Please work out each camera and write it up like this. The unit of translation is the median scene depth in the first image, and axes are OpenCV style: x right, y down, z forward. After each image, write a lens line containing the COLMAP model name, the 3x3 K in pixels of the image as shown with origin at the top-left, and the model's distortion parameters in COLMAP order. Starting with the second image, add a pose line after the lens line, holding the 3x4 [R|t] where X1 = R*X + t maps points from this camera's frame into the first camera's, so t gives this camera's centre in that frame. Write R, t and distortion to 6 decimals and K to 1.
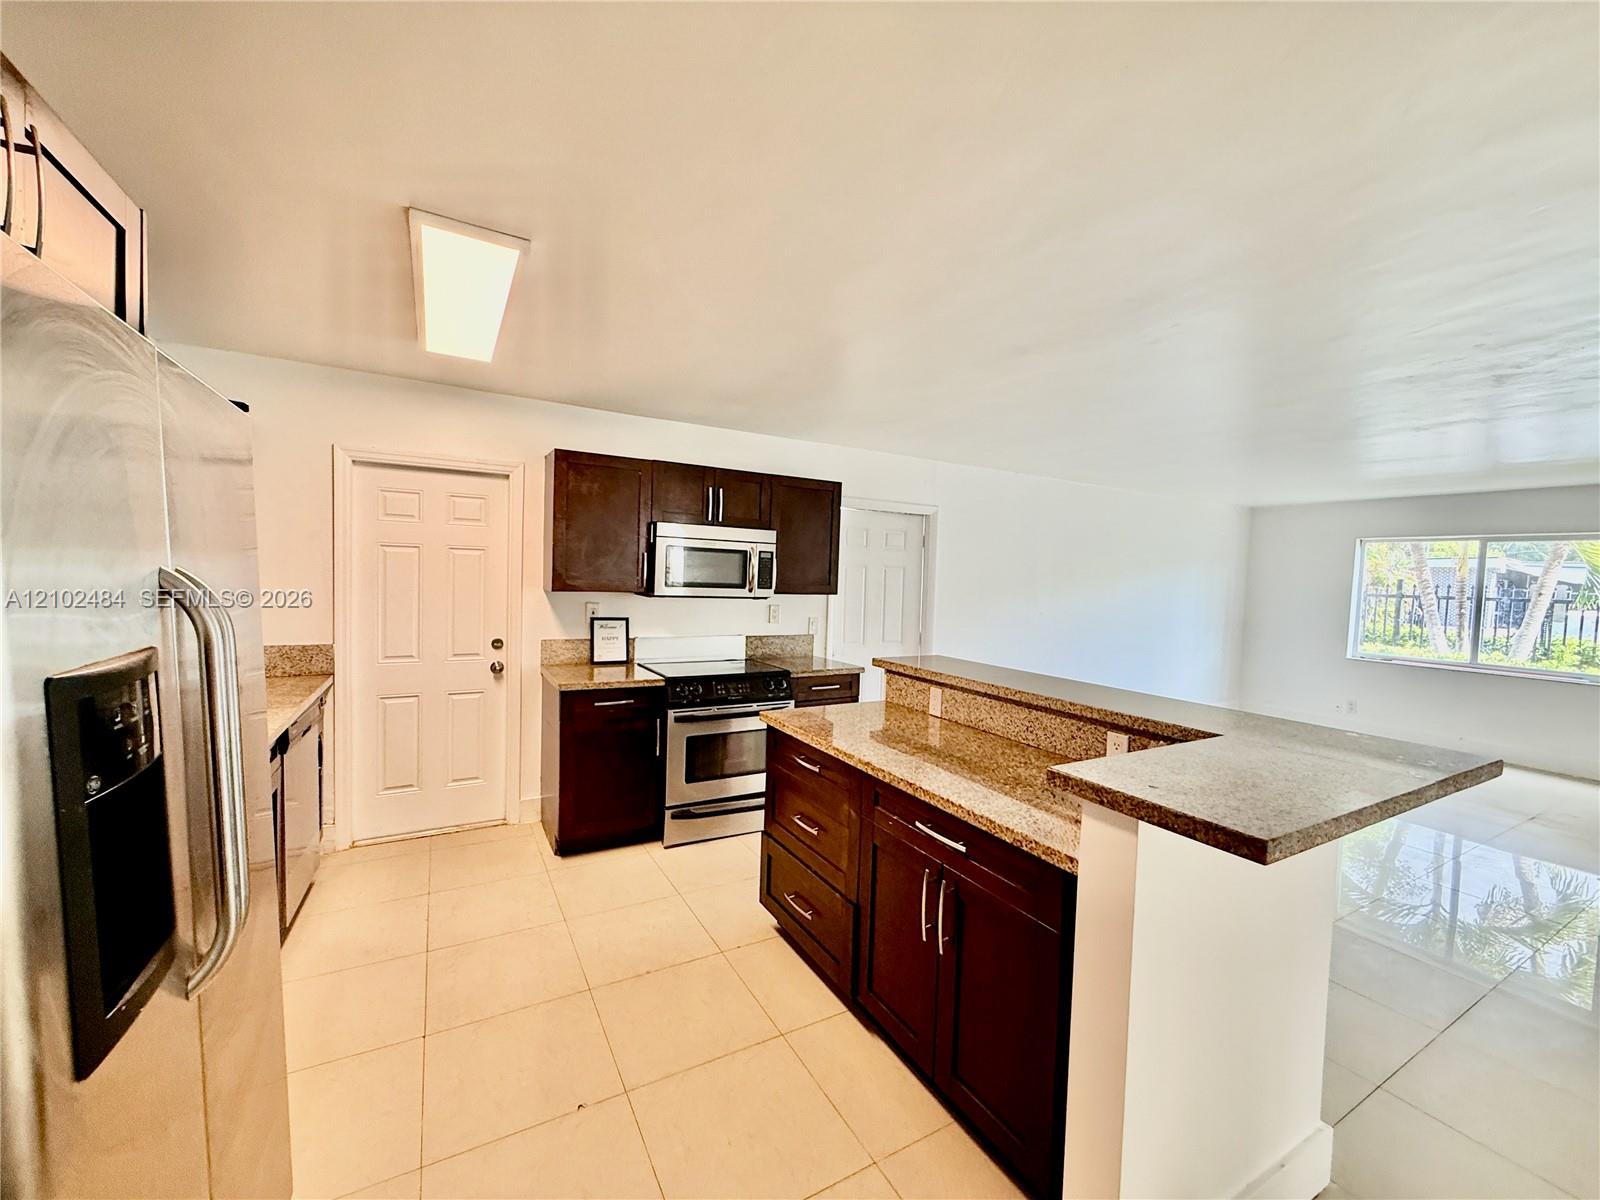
lens RADIAL K [[640.9, 0, 795.6], [0, 640.9, 598.3], [0, 0, 1]] dist [0.001444, 0.000289]
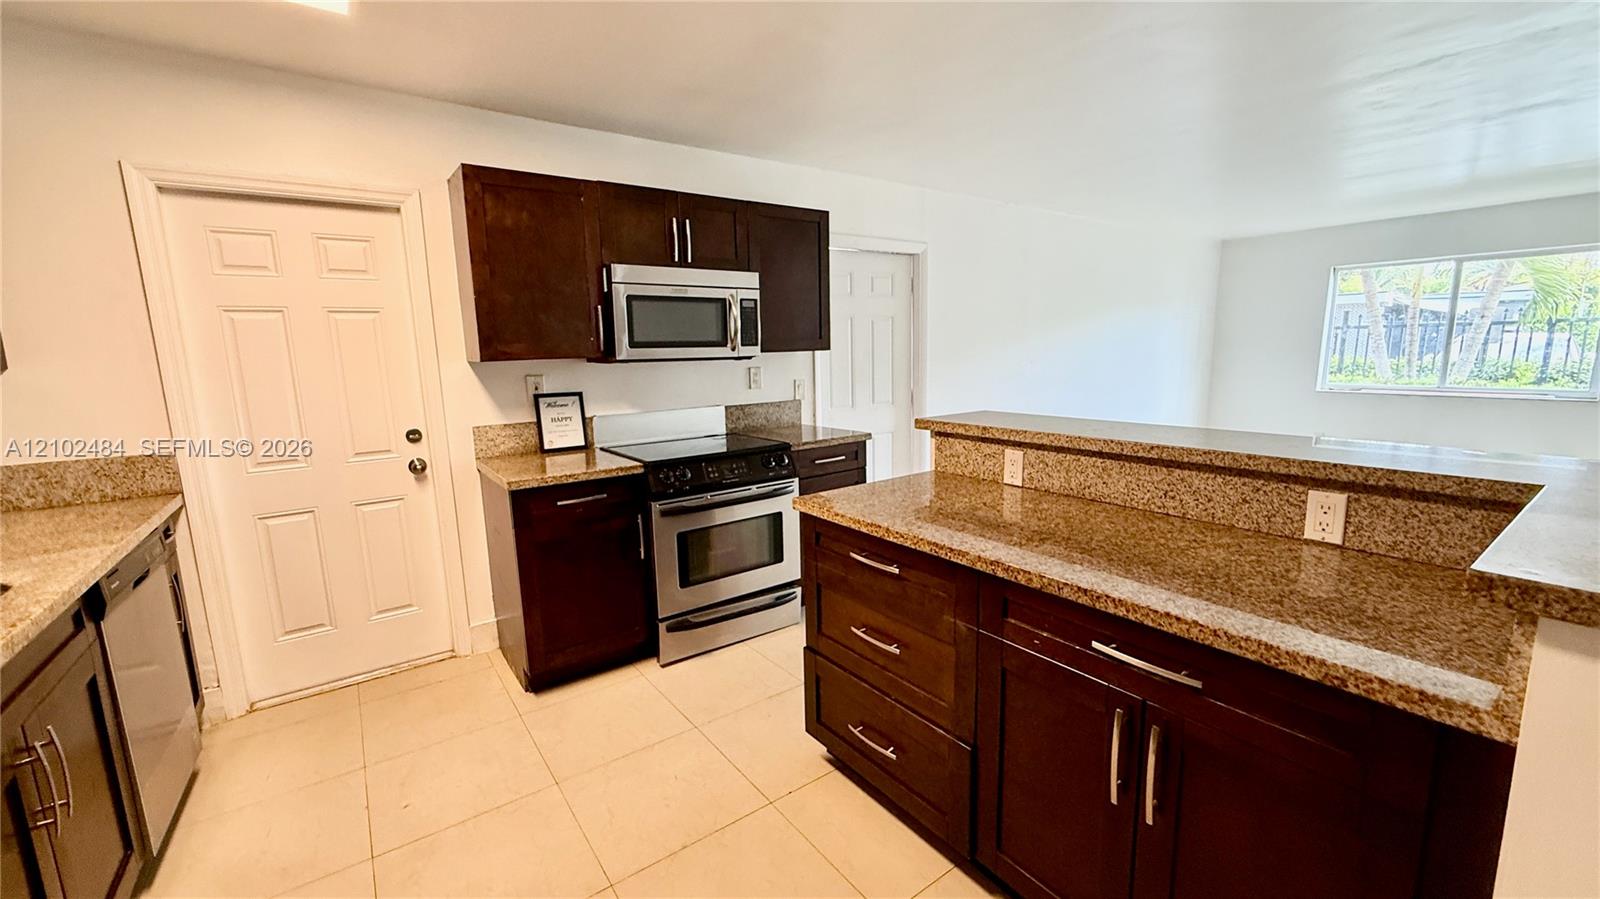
lens RADIAL K [[640.1, 0, 795.6], [0, 640.1, 450.6], [0, 0, 1]] dist [0.000928, -0.000097]
pose [[0.991665, -0.073512, 0.105812, -0.092717], [0.059746, 0.989992, 0.127851, 0.017714], [-0.114152, -0.120463, 0.986133, 0.186767]]
